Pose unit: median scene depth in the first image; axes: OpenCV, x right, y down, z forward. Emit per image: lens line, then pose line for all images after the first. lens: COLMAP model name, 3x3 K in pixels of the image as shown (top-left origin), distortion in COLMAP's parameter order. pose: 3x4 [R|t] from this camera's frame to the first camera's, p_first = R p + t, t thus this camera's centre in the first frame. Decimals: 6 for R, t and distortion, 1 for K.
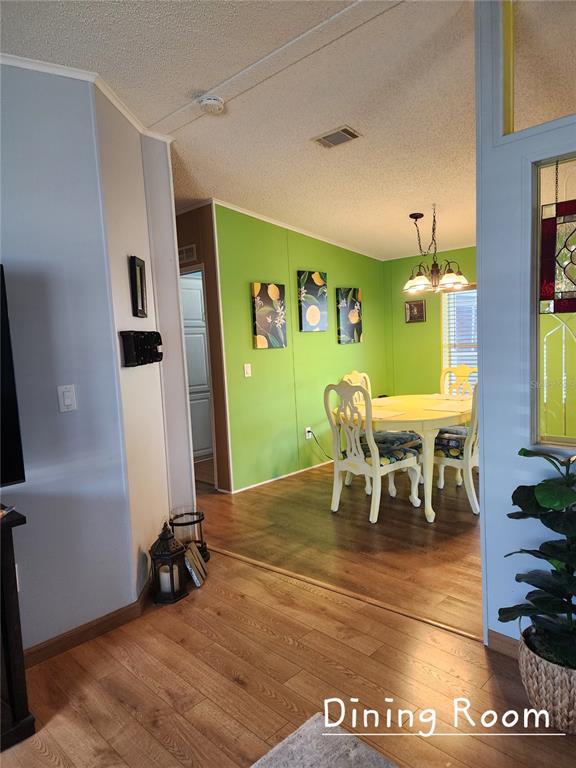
lens RADIAL K [[507.1, 0, 288.1], [0, 507.1, 390.8], [0, 0, 1]] dist [0.077265, -0.123191]
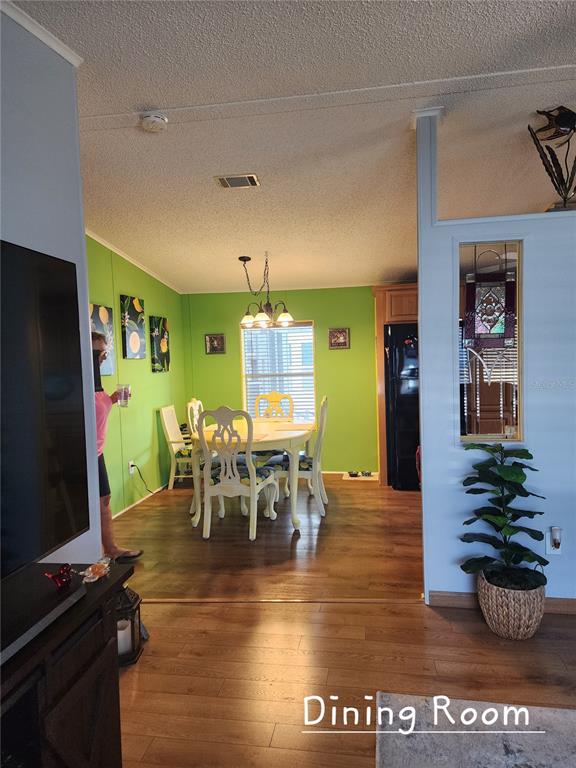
lens RADIAL K [[516.1, 0, 288.0], [0, 516.1, 384.0], [0, 0, 1]] dist [0.053603, -0.054187]
pose [[0.800420, -0.000943, 0.599438, -0.324216], [0.050594, 0.996537, -0.065990, 0.009269], [-0.597300, 0.083148, 0.797696, 0.060397]]
